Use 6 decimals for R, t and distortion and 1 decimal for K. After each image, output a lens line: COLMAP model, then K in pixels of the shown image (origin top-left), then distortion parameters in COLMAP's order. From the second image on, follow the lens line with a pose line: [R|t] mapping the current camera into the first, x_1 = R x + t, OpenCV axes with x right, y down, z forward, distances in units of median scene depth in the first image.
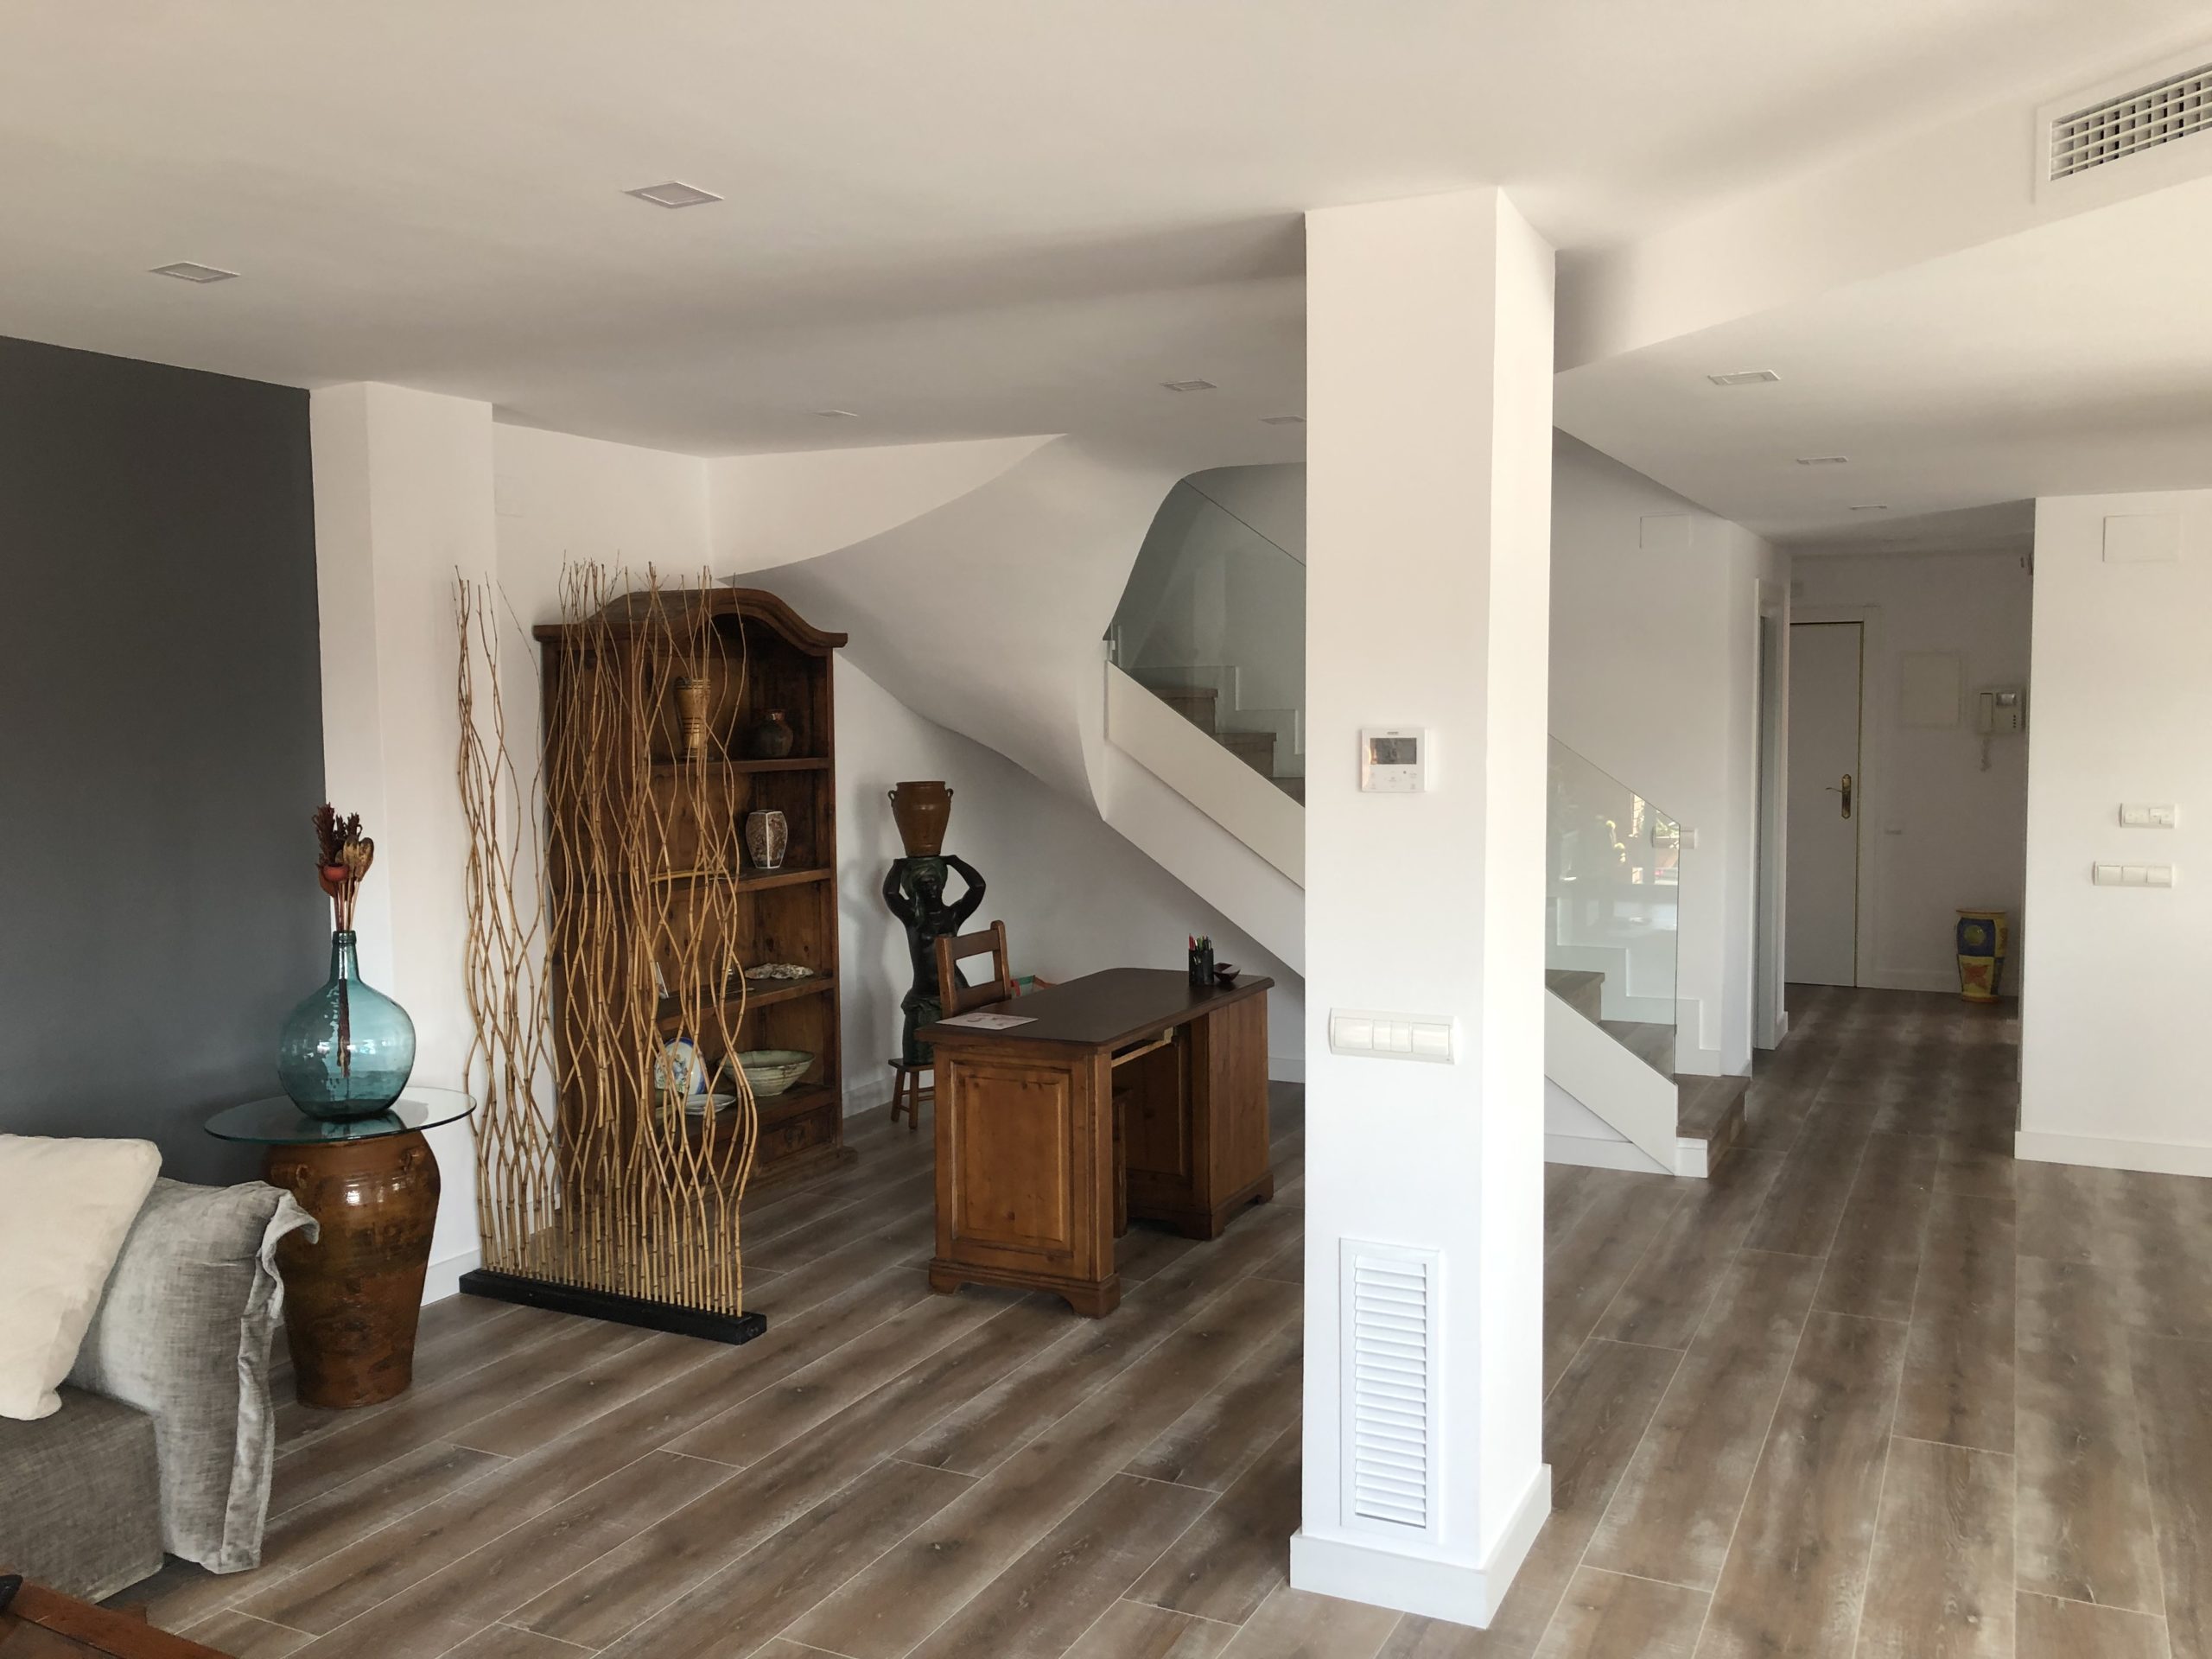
lens RADIAL K [[1810.0, 0, 1113.2], [0, 1810.0, 814.2], [0, 0, 1]] dist [0.032144, -0.025267]
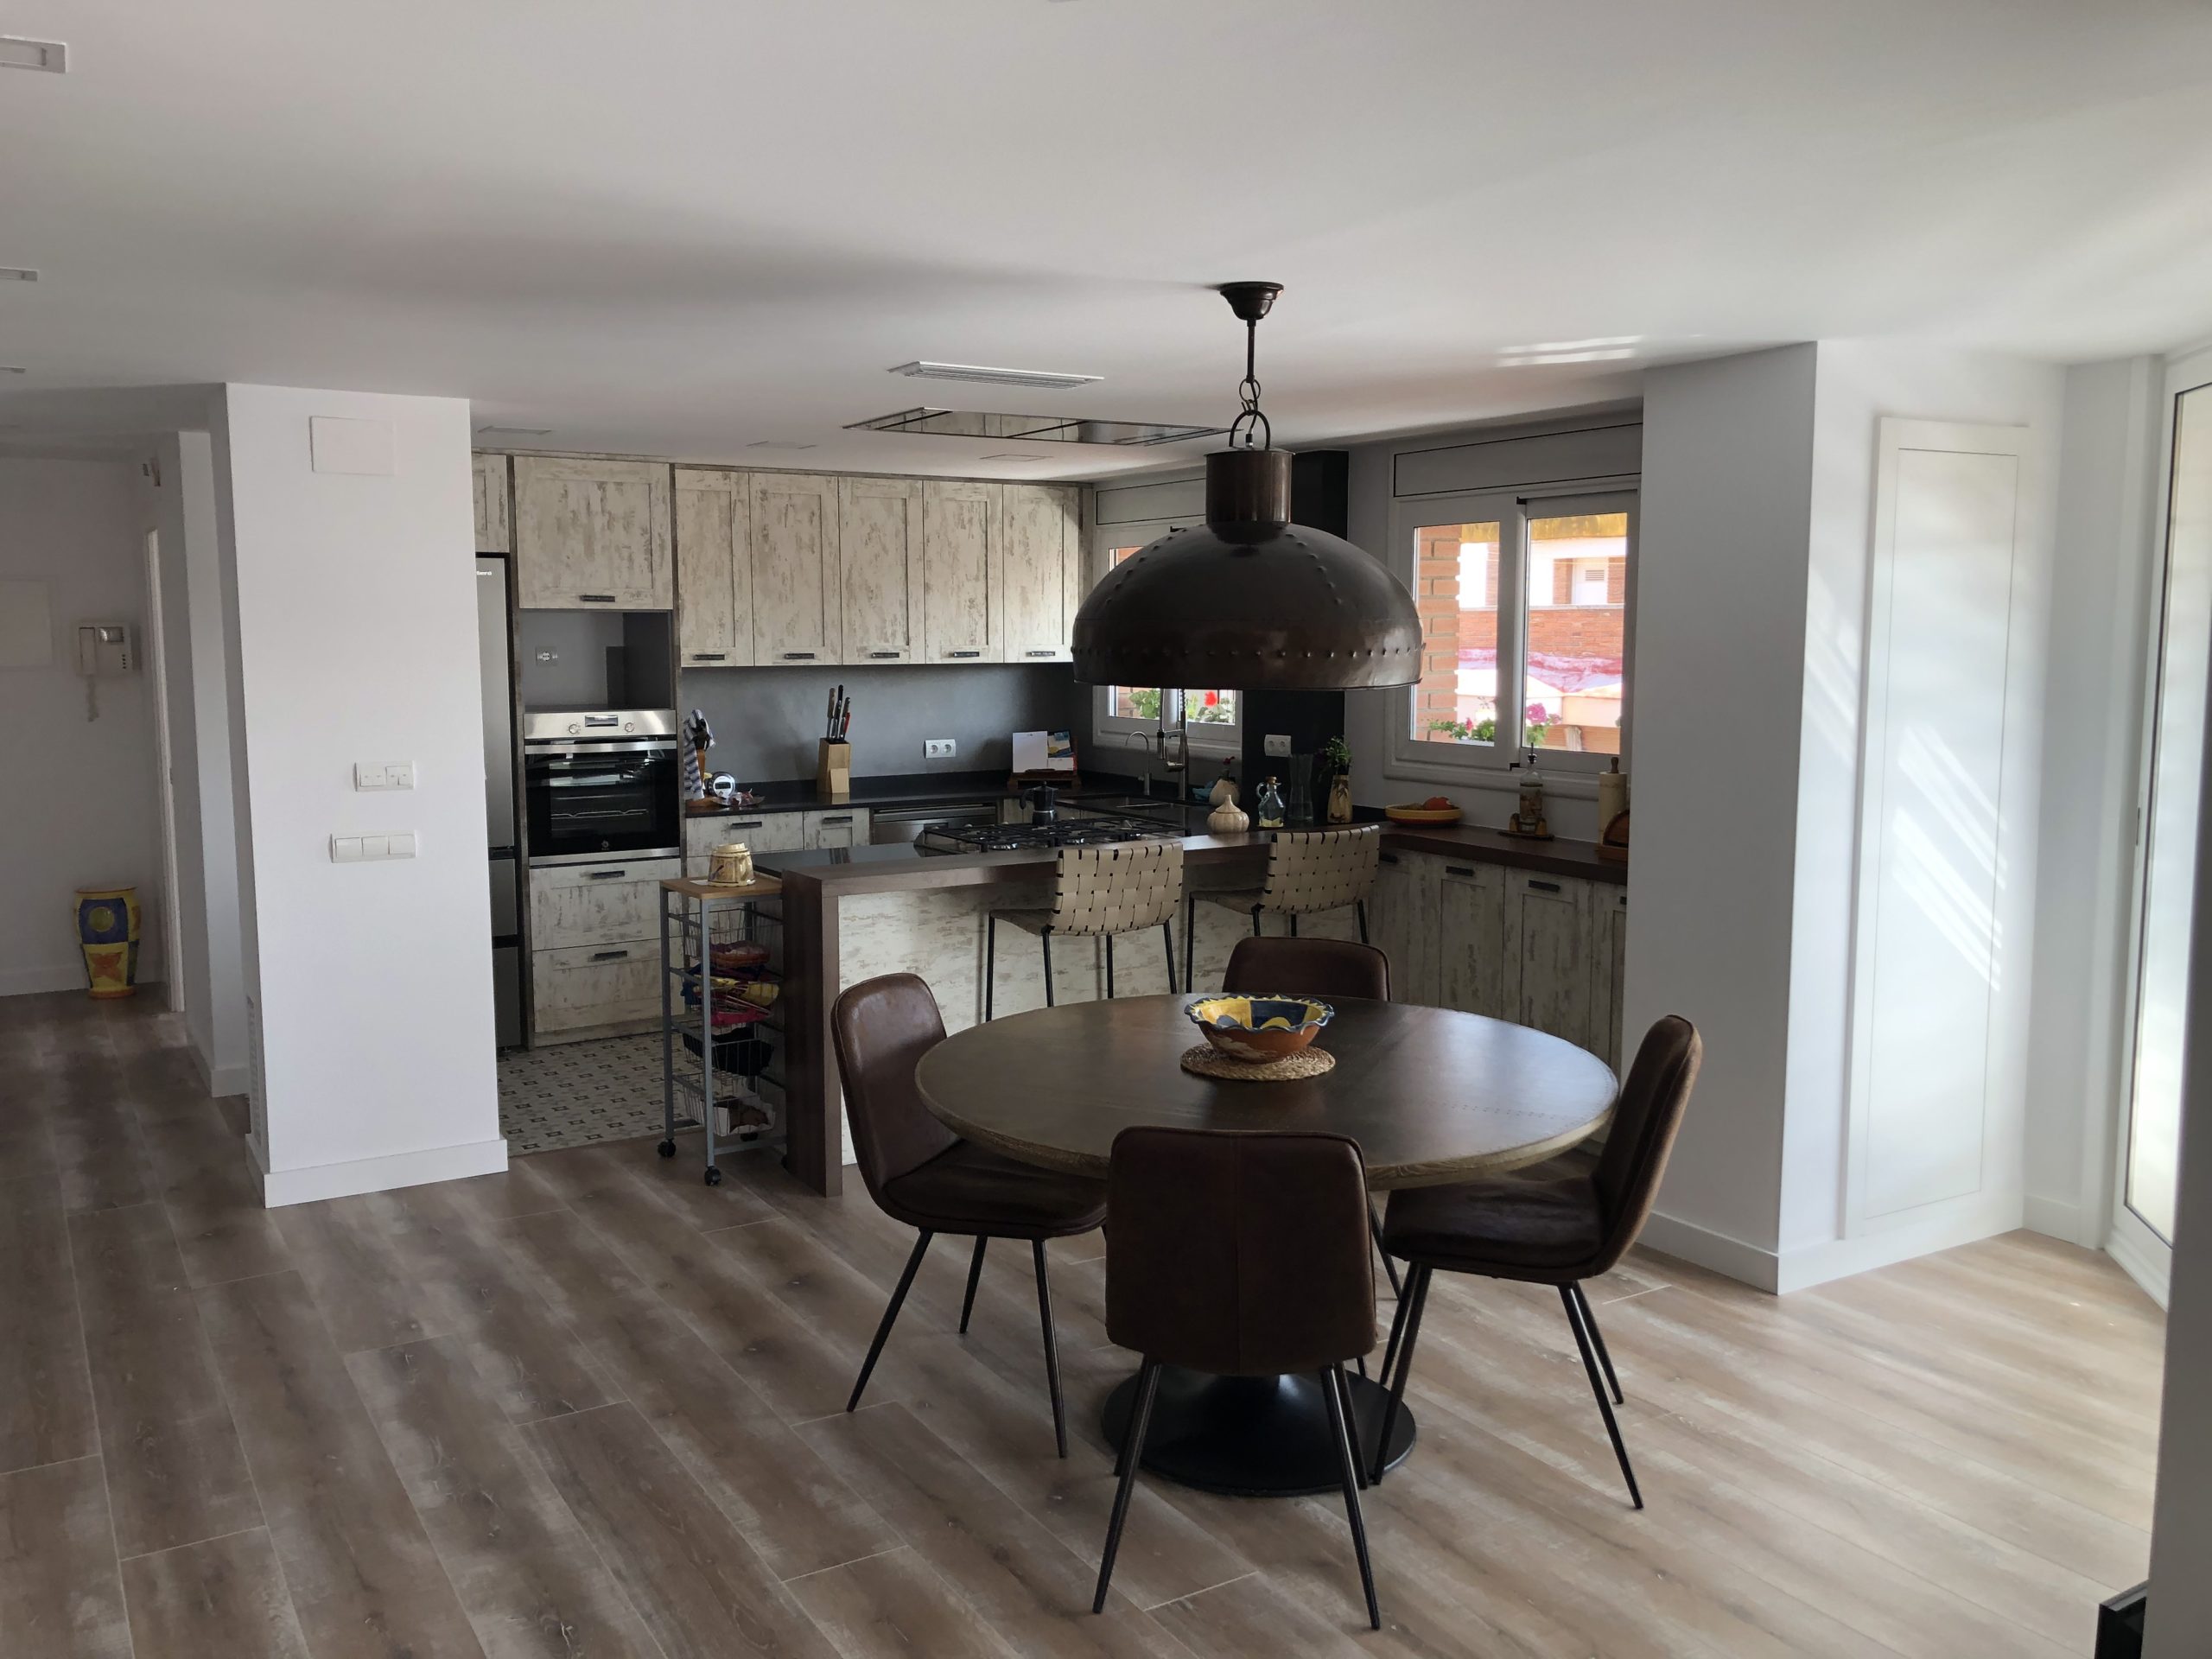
lens RADIAL K [[1810.0, 0, 1071.5], [0, 1810.0, 819.7], [0, 0, 1]] dist [0.032144, -0.025267]
pose [[0.540016, -0.086011, 0.837249, 0.029676], [0.051758, 0.996276, 0.068964, -0.022278], [-0.840062, 0.006092, 0.542456, 0.290325]]
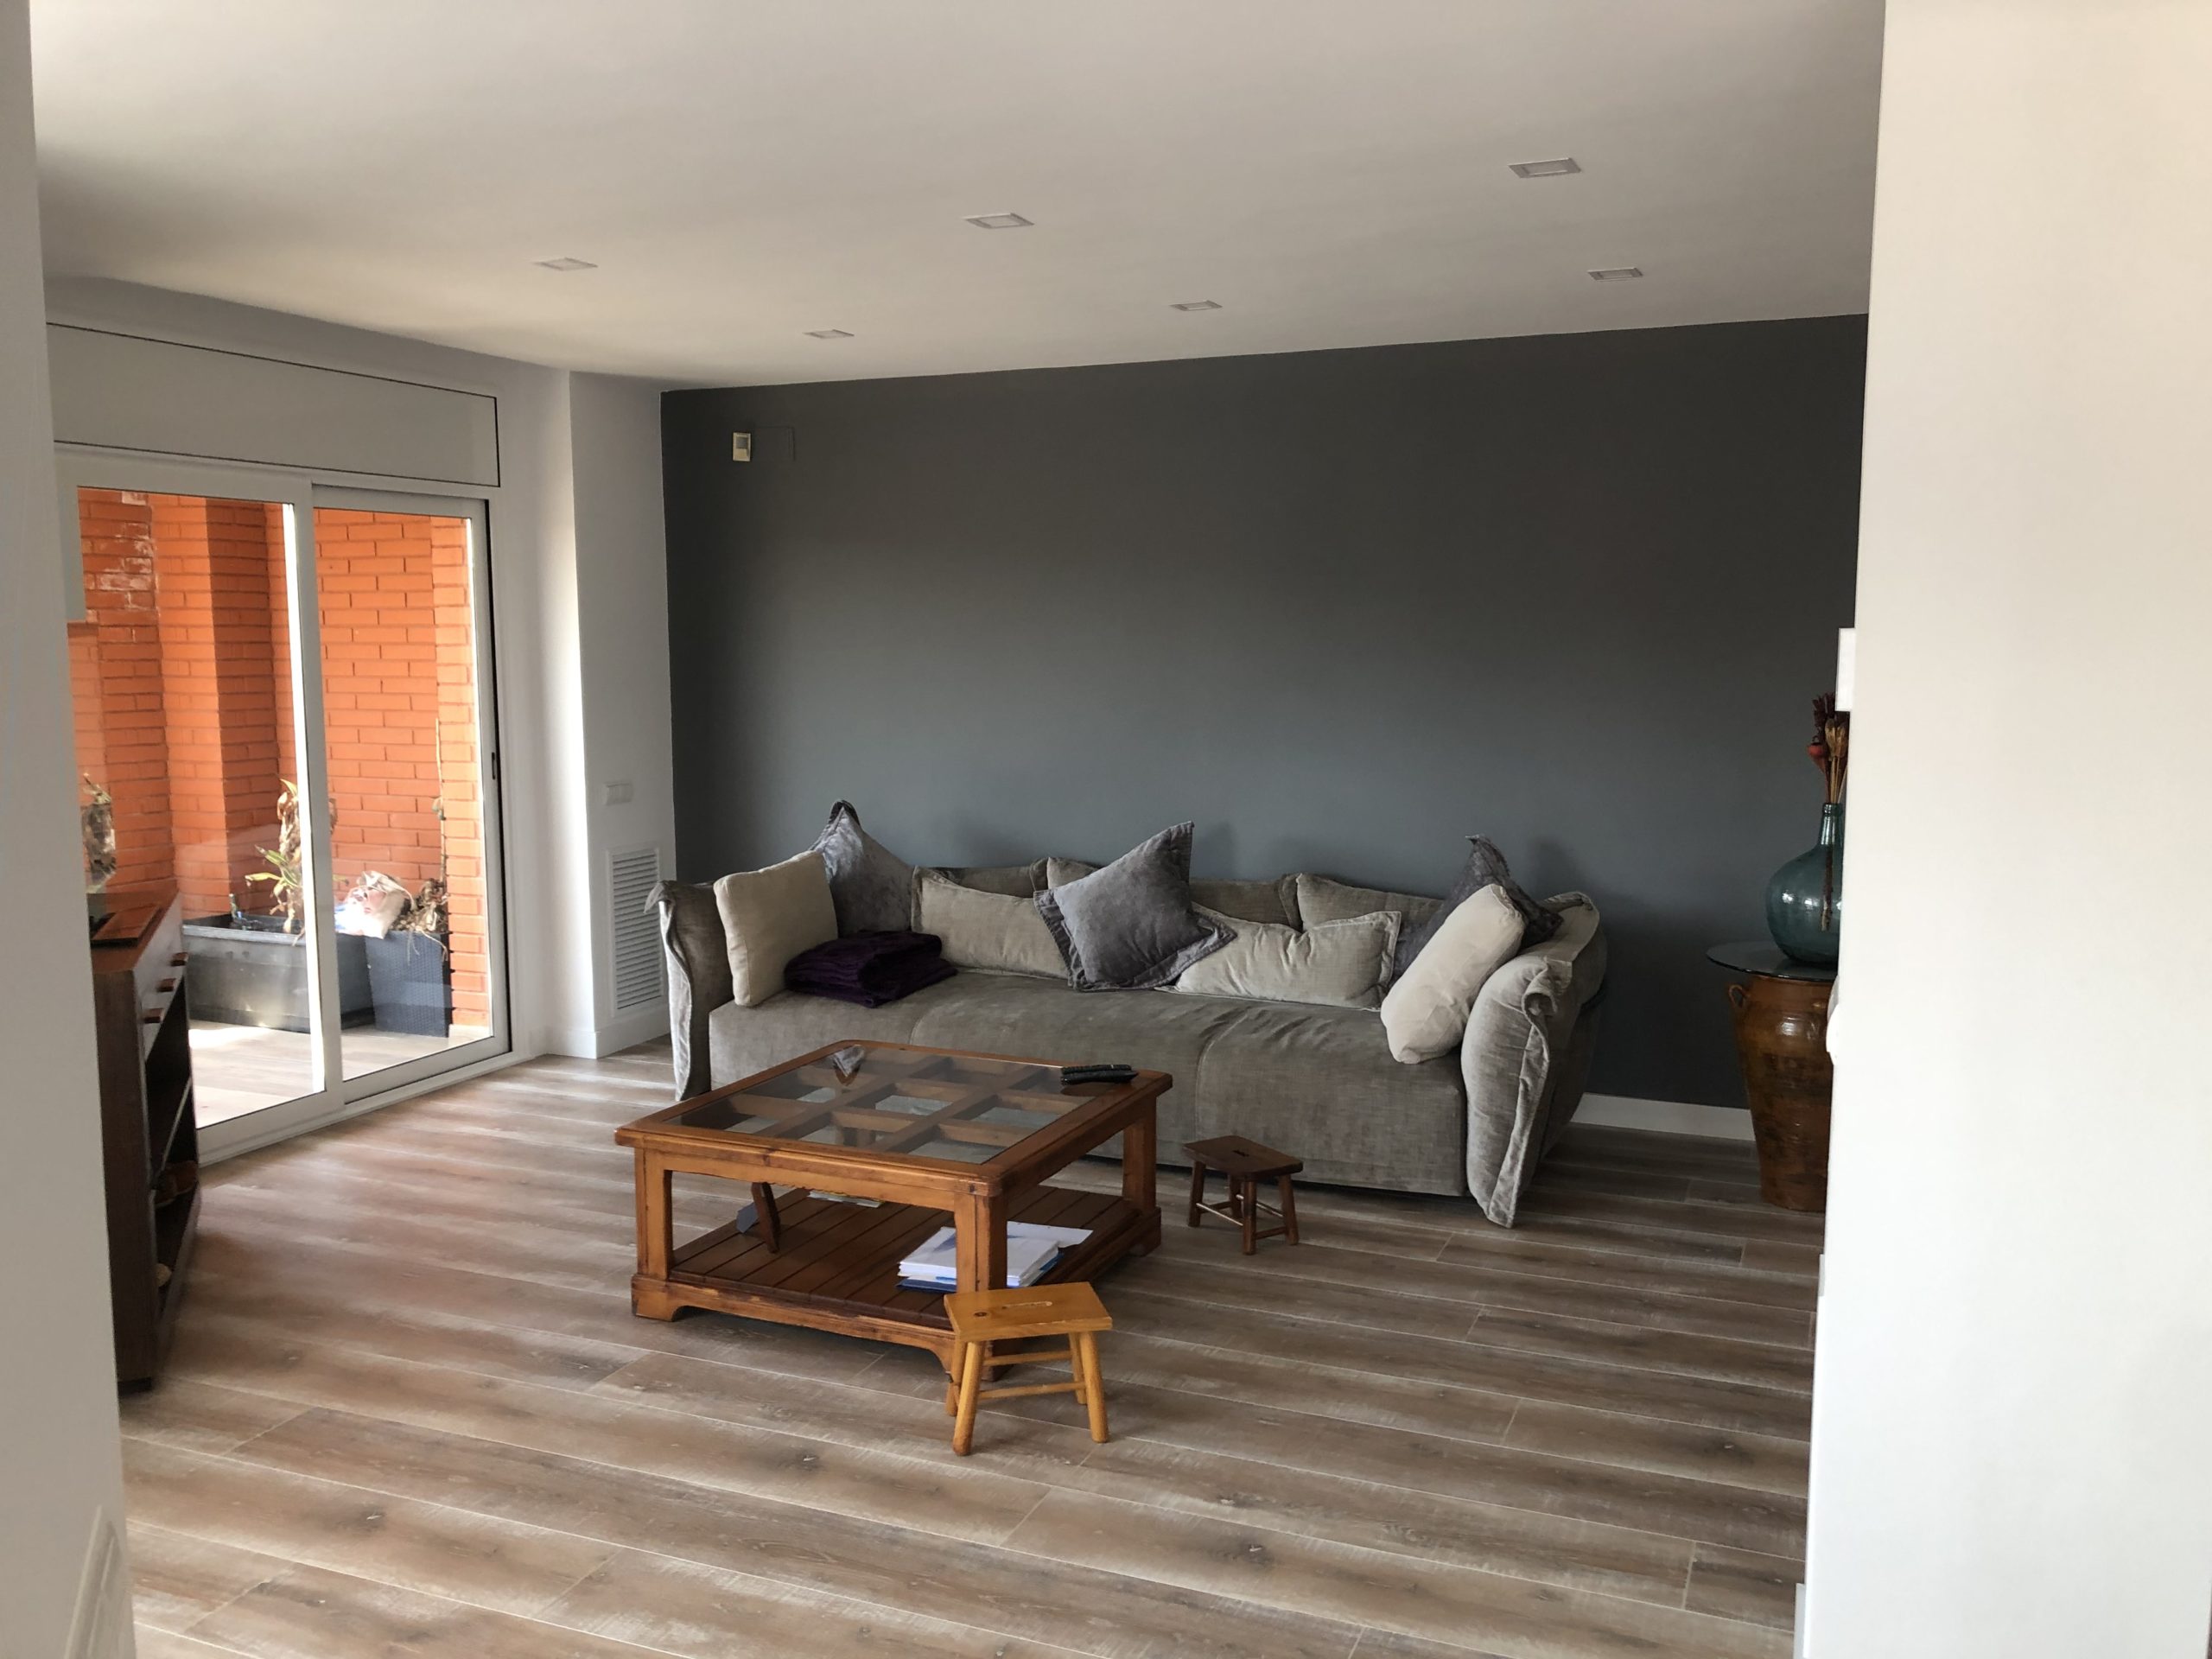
lens RADIAL K [[1810.0, 0, 1145.6], [0, 1810.0, 842.1], [0, 0, 1]] dist [0.032144, -0.025267]
pose [[0.087350, 0.127745, -0.987953, 0.508046], [-0.061226, 0.990557, 0.122668, -0.019630], [0.994294, 0.049773, 0.094347, 0.350152]]
